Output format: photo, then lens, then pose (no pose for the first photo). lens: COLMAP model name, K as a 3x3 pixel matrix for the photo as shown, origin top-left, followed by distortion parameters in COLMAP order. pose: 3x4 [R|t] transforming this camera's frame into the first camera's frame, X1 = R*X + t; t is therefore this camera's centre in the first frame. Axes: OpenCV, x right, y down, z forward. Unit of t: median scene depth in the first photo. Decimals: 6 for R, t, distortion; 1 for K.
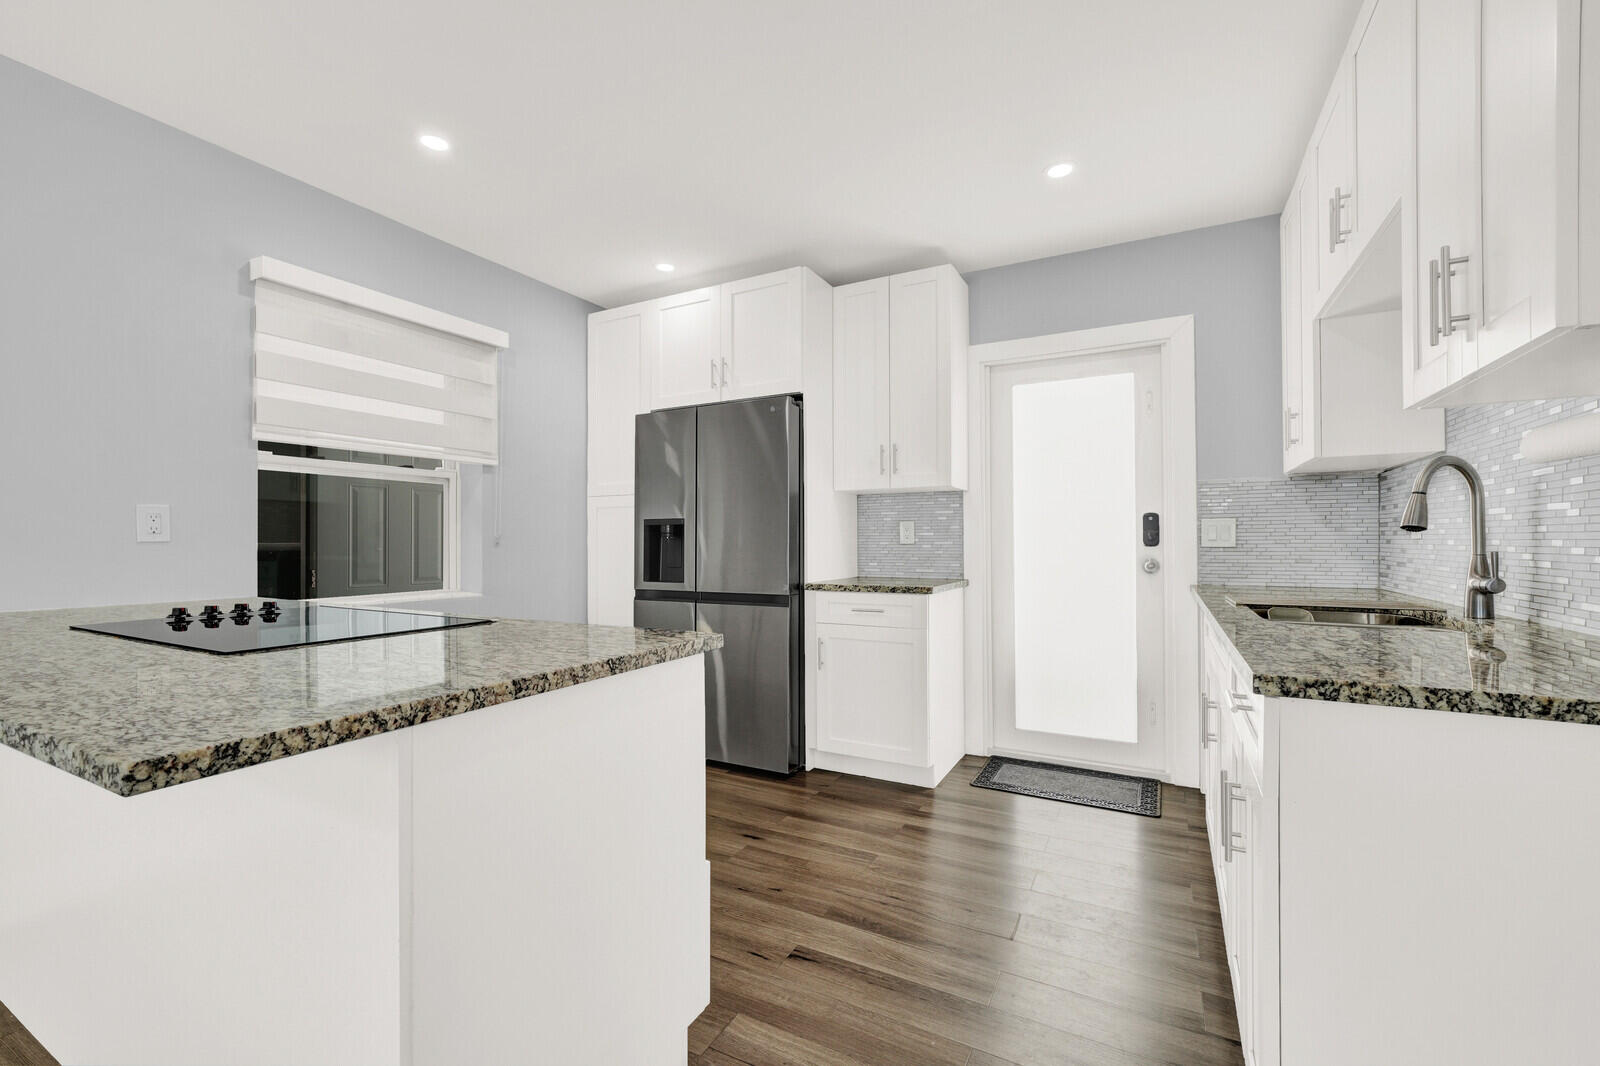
lens RADIAL K [[649.1, 0, 800.9], [0, 649.1, 537.5], [0, 0, 1]] dist [-0.001828, 0.000049]
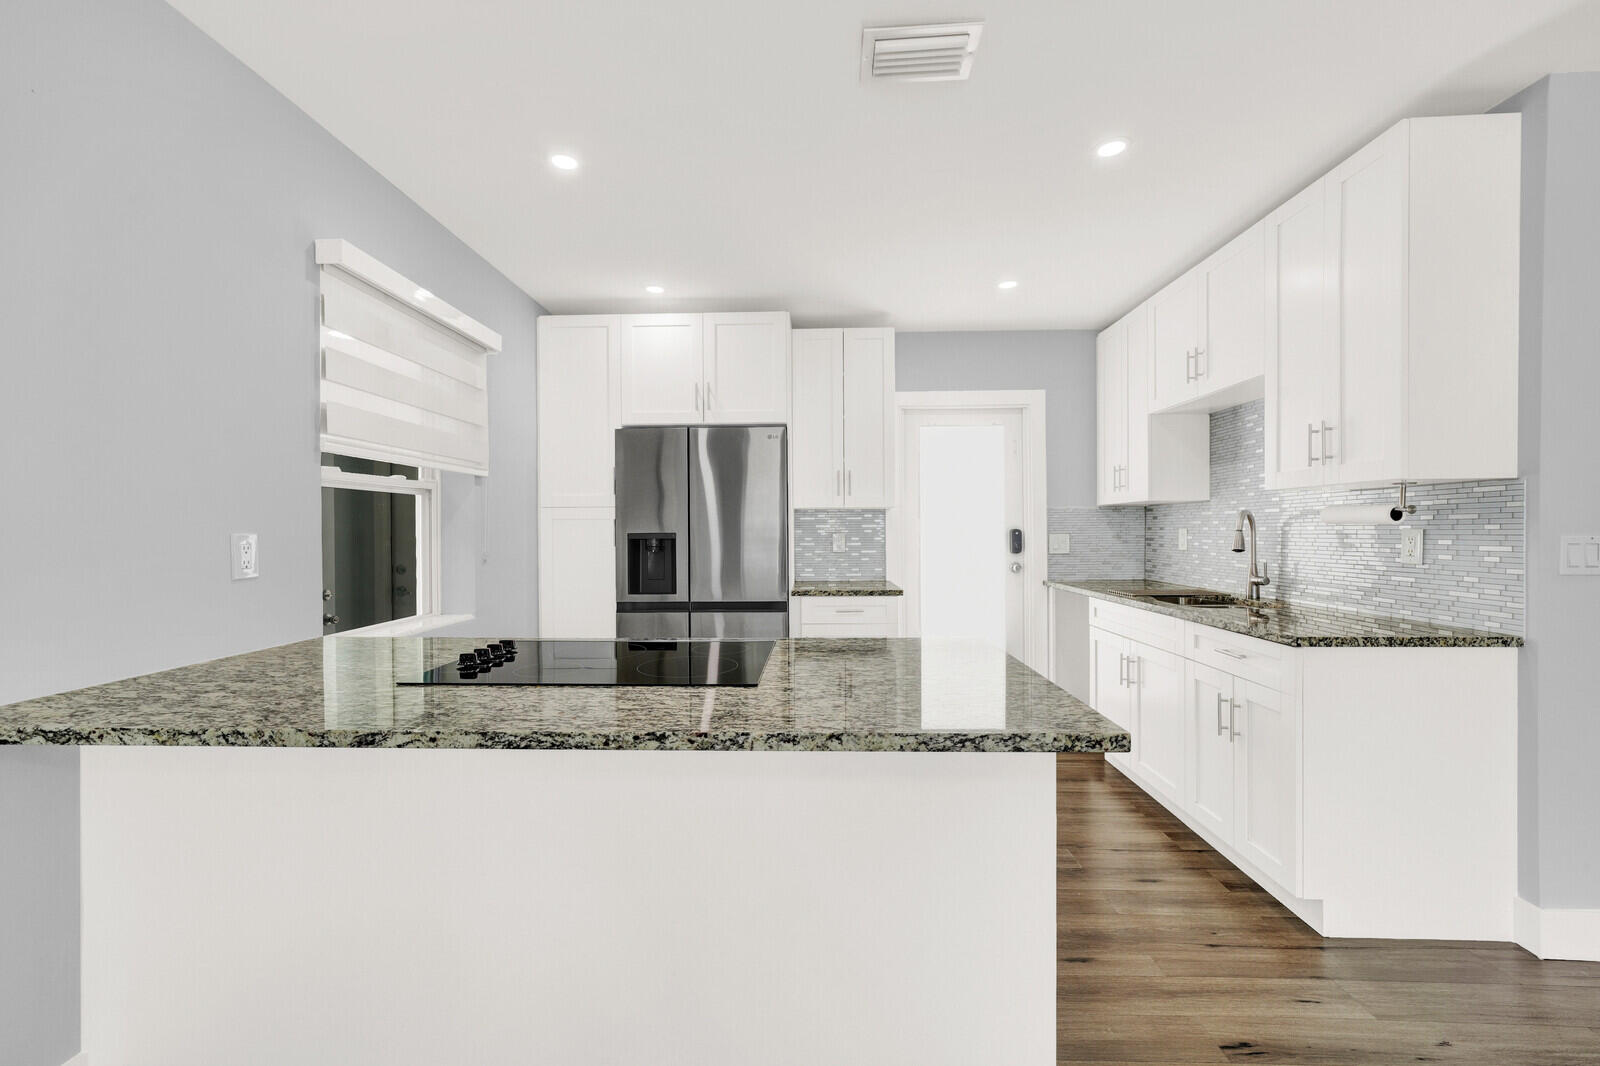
lens RADIAL K [[649.1, 0, 803.7], [0, 649.1, 532.7], [0, 0, 1]] dist [-0.001828, 0.000049]
pose [[0.892978, -0.001139, 0.450099, -0.495807], [-0.001739, 0.999981, 0.005979, -0.038376], [-0.450097, -0.006122, 0.892958, -0.032131]]
